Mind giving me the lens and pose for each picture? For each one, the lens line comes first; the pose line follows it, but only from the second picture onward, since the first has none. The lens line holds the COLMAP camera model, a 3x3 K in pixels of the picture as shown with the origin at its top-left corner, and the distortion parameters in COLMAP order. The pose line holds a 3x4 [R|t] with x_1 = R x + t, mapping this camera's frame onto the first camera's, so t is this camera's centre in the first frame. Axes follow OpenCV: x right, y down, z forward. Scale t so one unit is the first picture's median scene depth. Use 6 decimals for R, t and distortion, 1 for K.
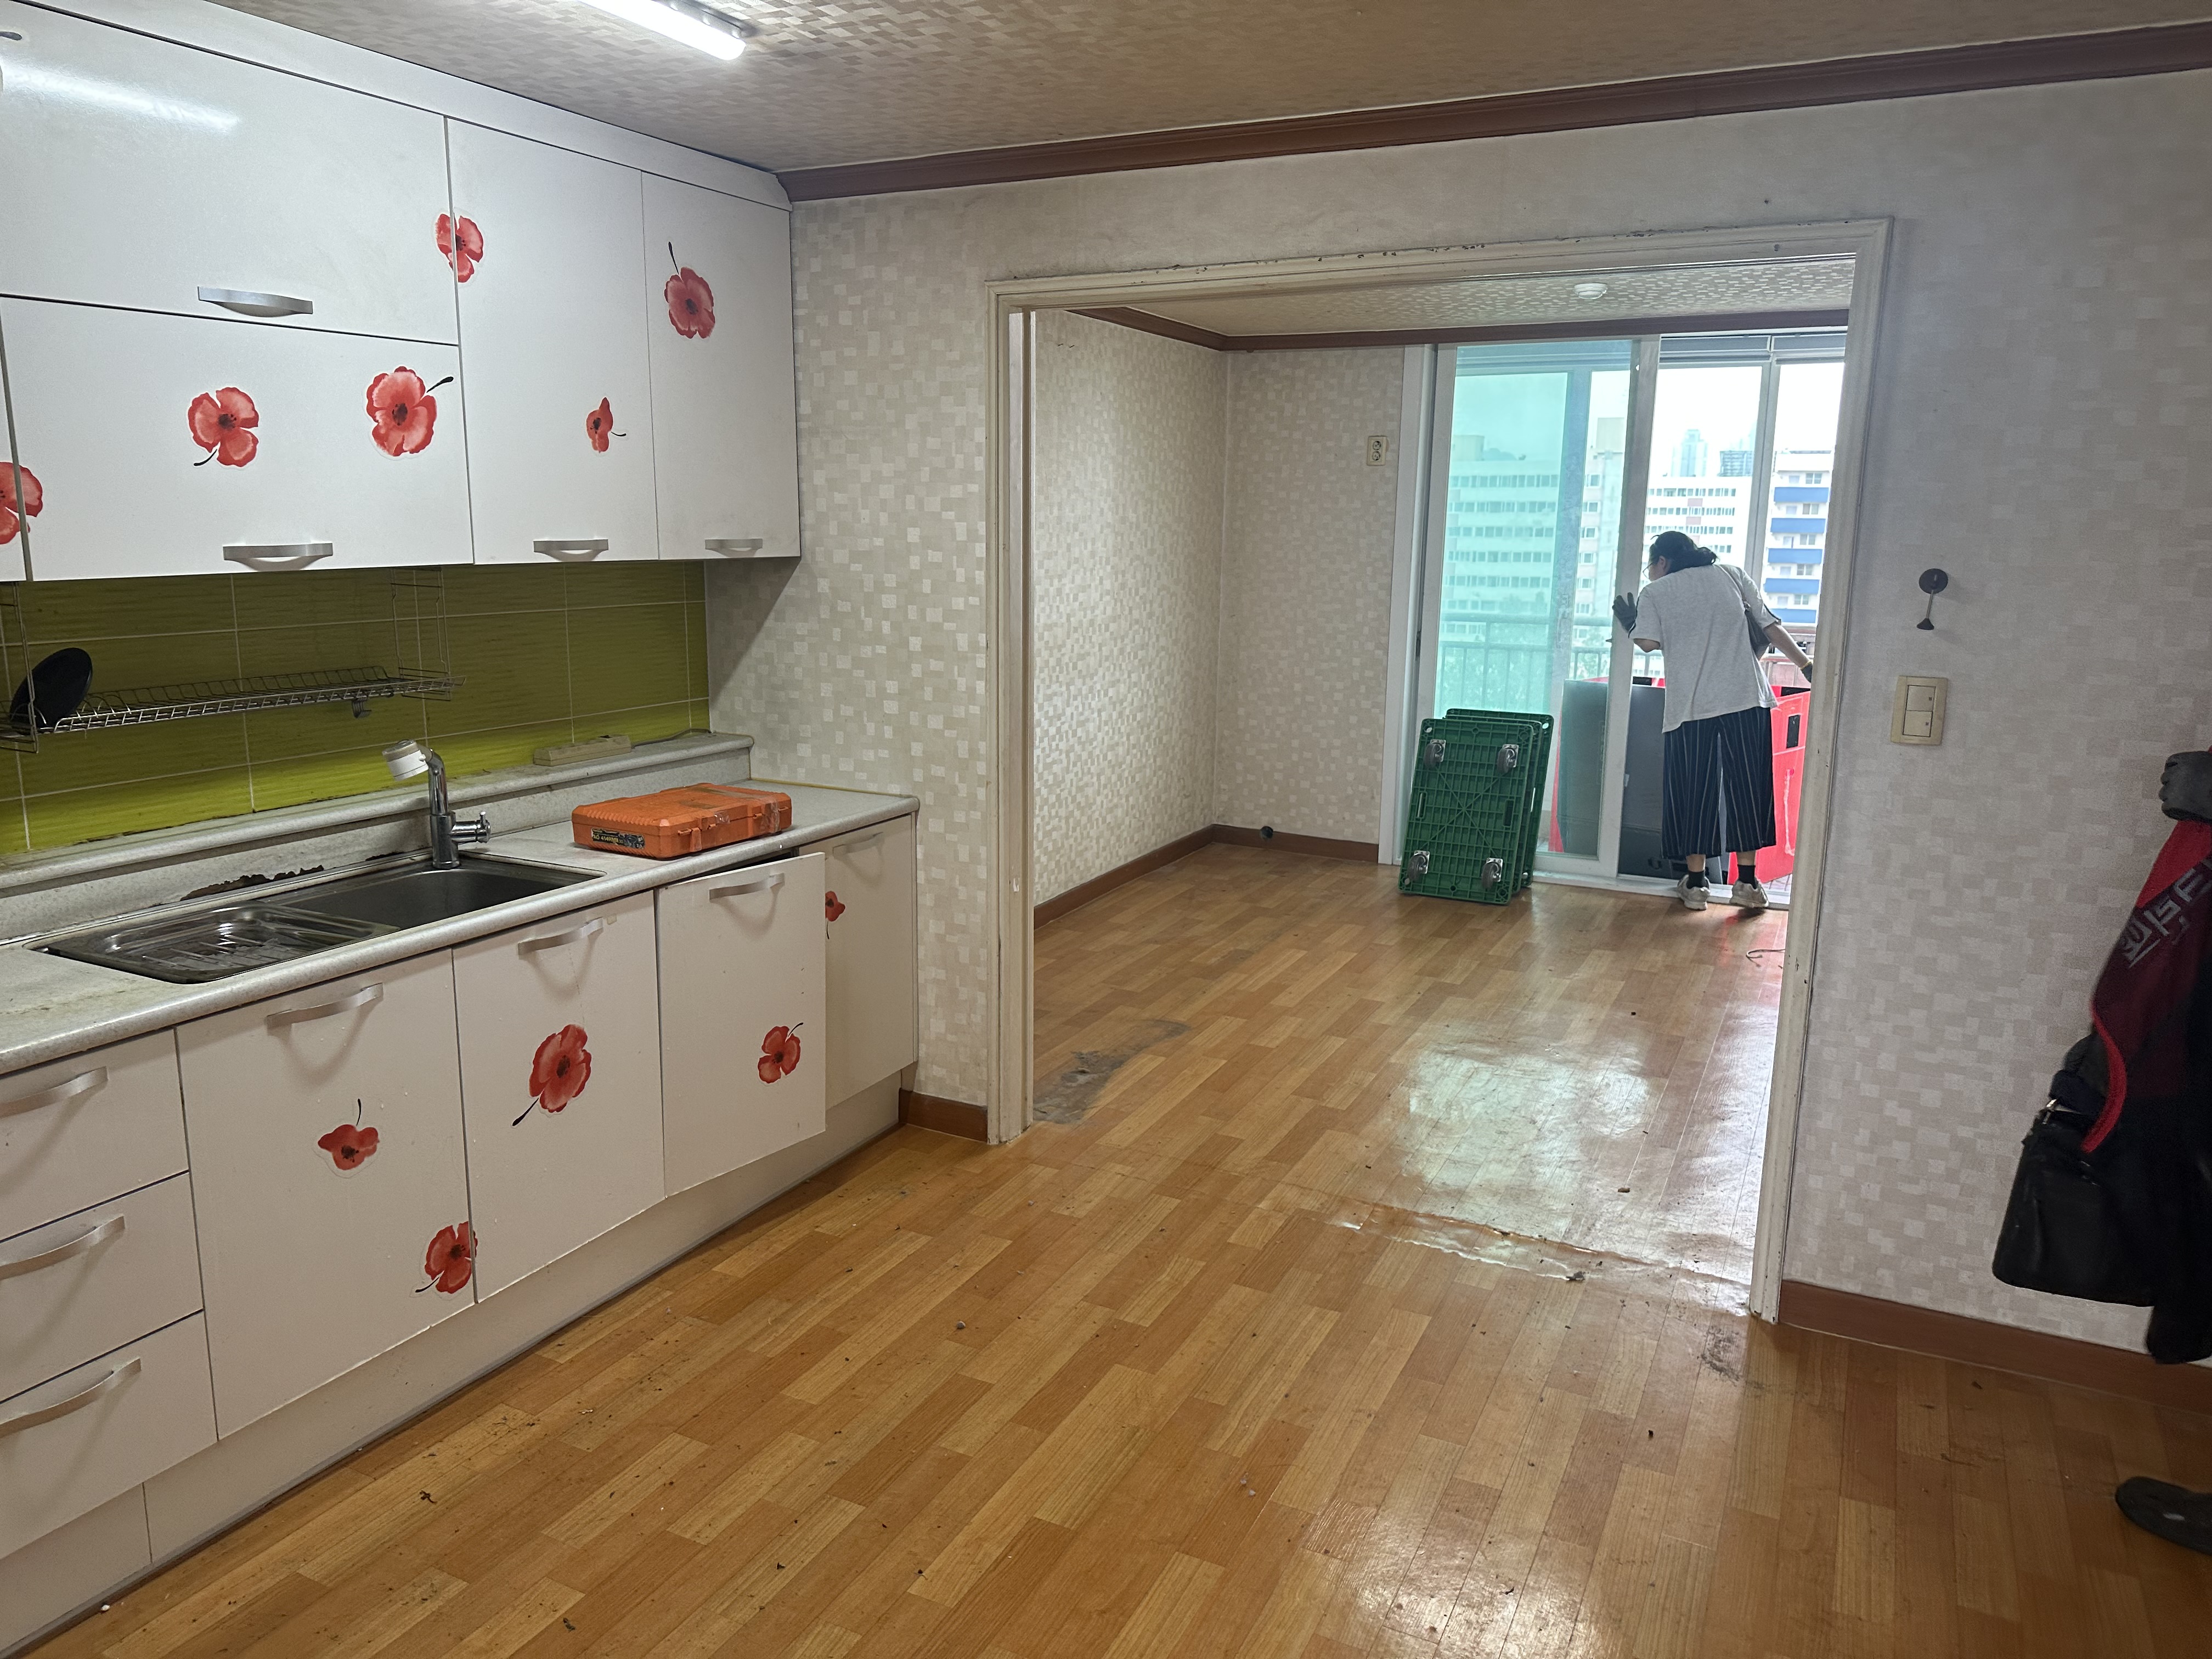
lens RADIAL K [[1560.2, 0, 1116.1], [0, 1560.2, 833.0], [0, 0, 1]] dist [-0.070980, -0.002872]
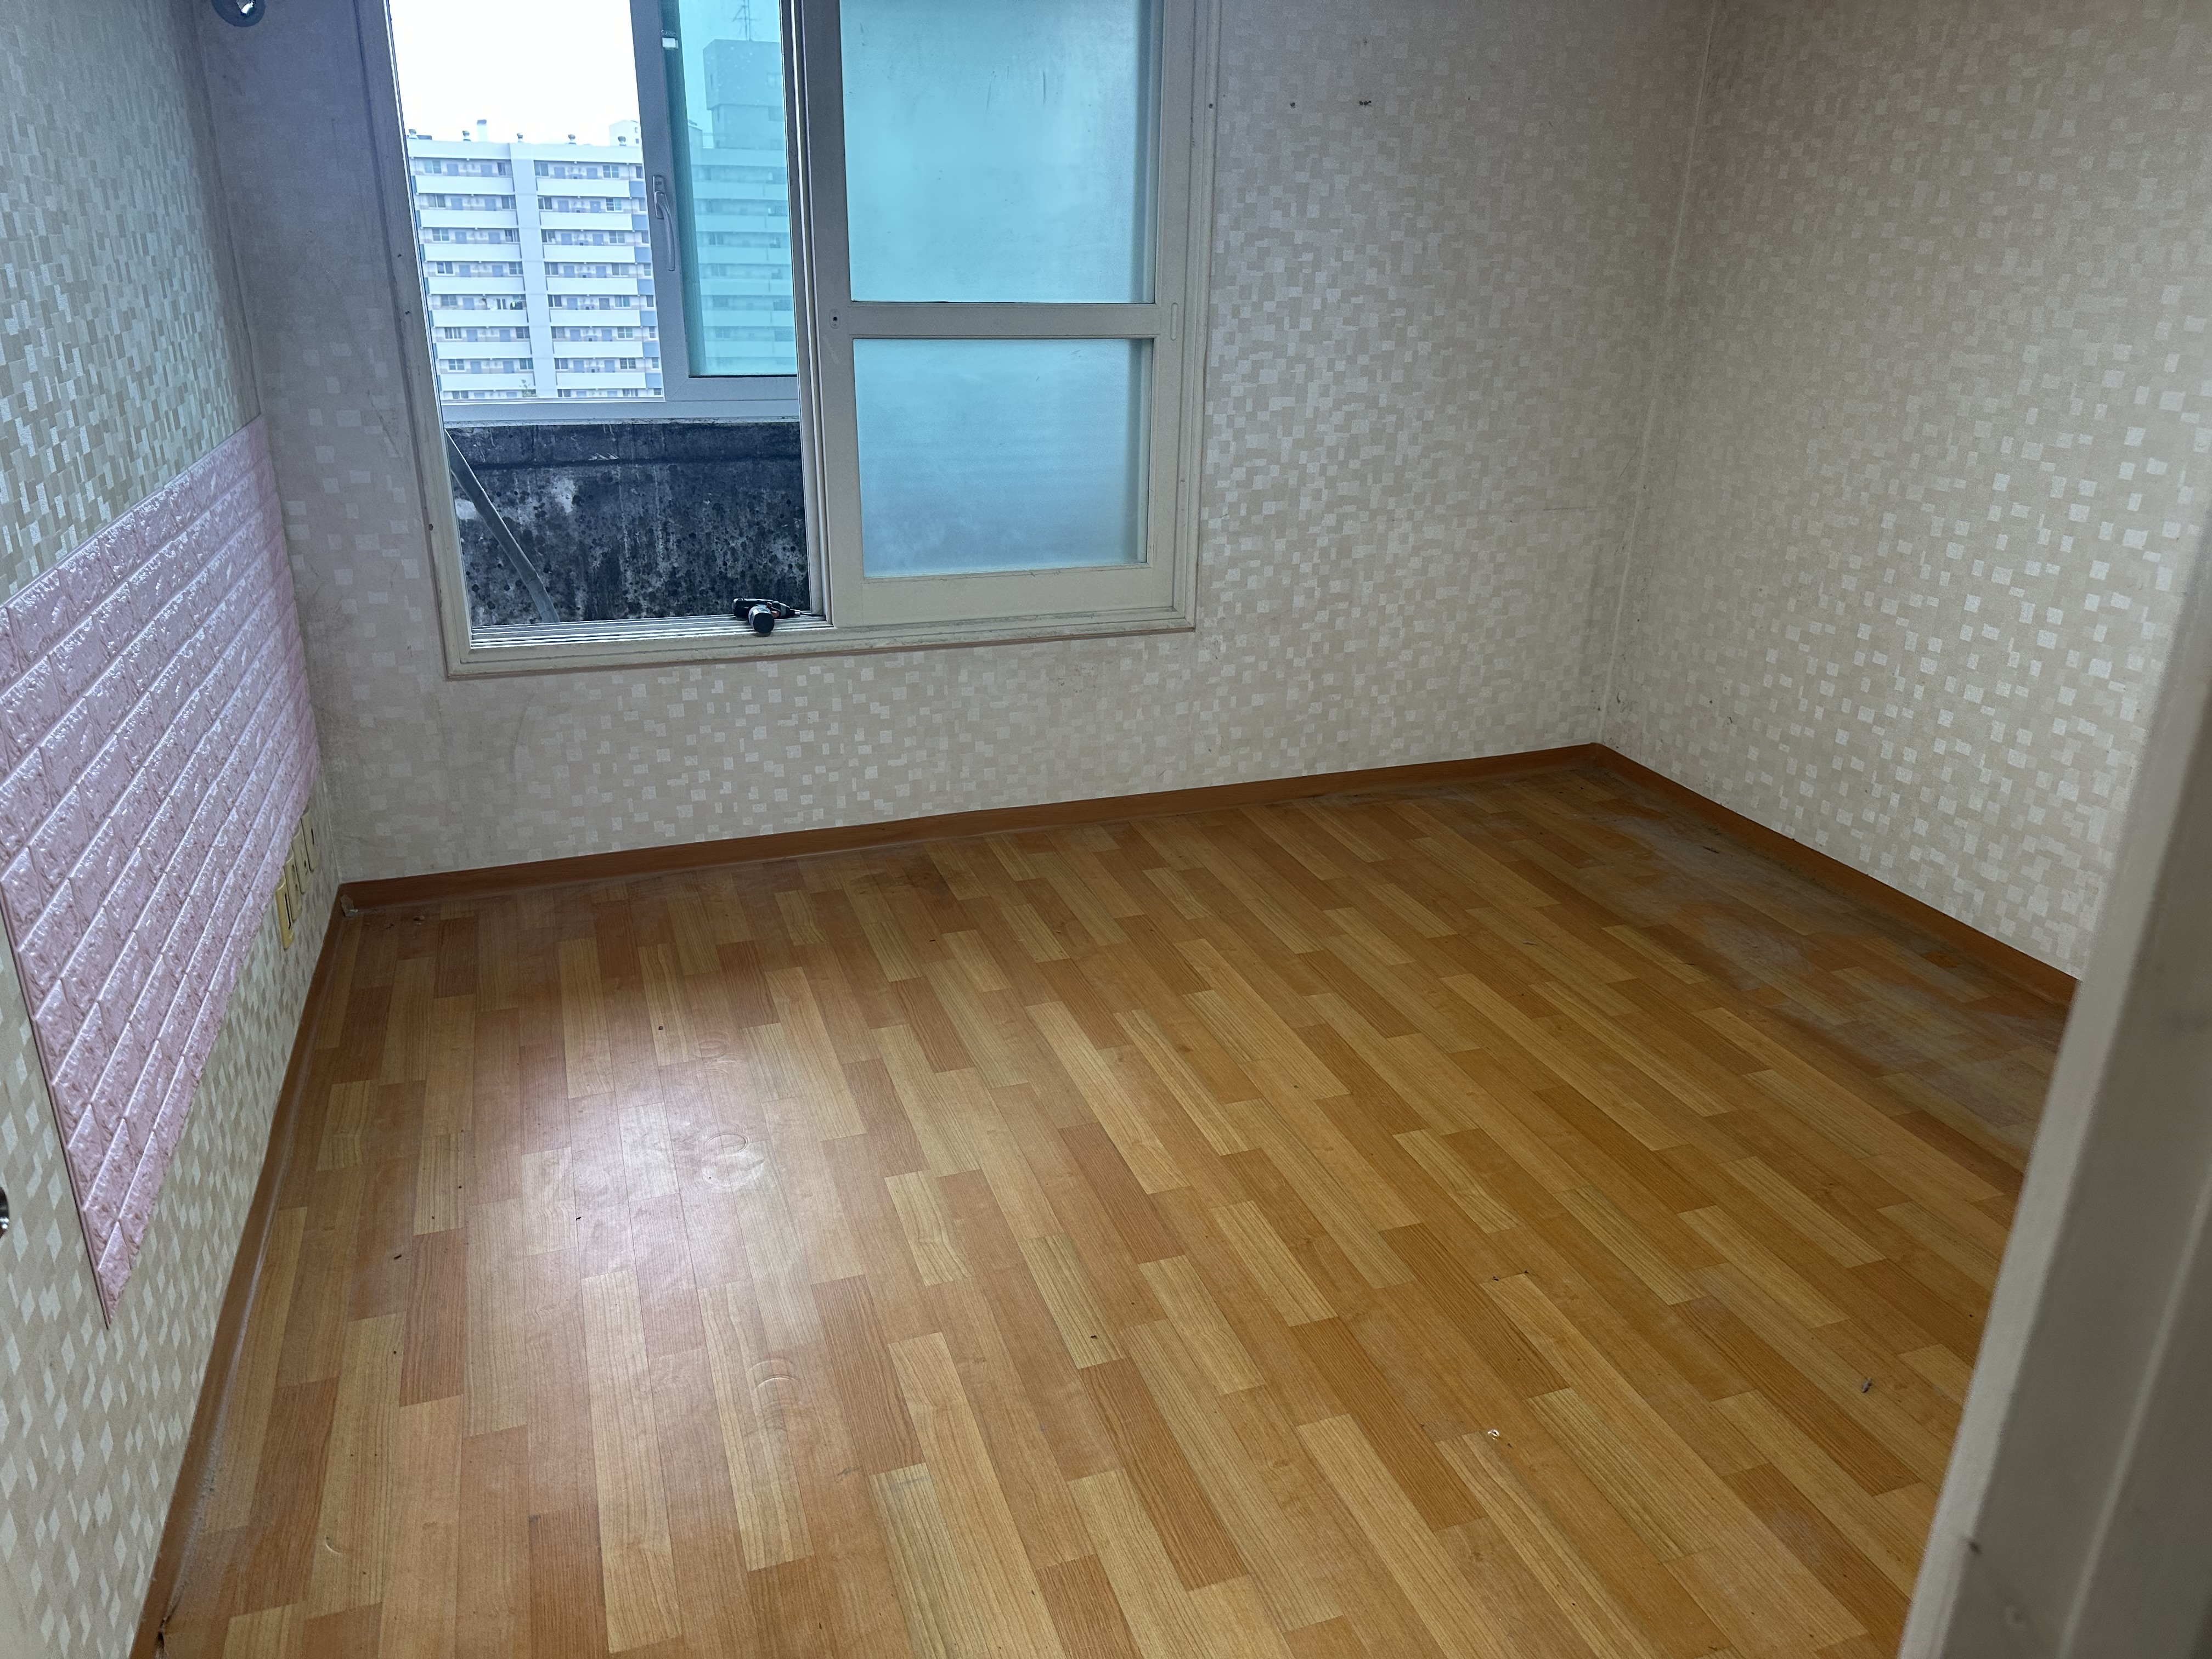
lens RADIAL K [[1560.2, 0, 1111.8], [0, 1560.2, 820.0], [0, 0, 1]] dist [-0.070980, -0.002872]
pose [[-0.701739, 0.242140, -0.670023, 0.727908], [-0.164586, 0.859930, 0.483147, -0.279680], [0.693162, 0.449320, -0.563594, 1.314050]]
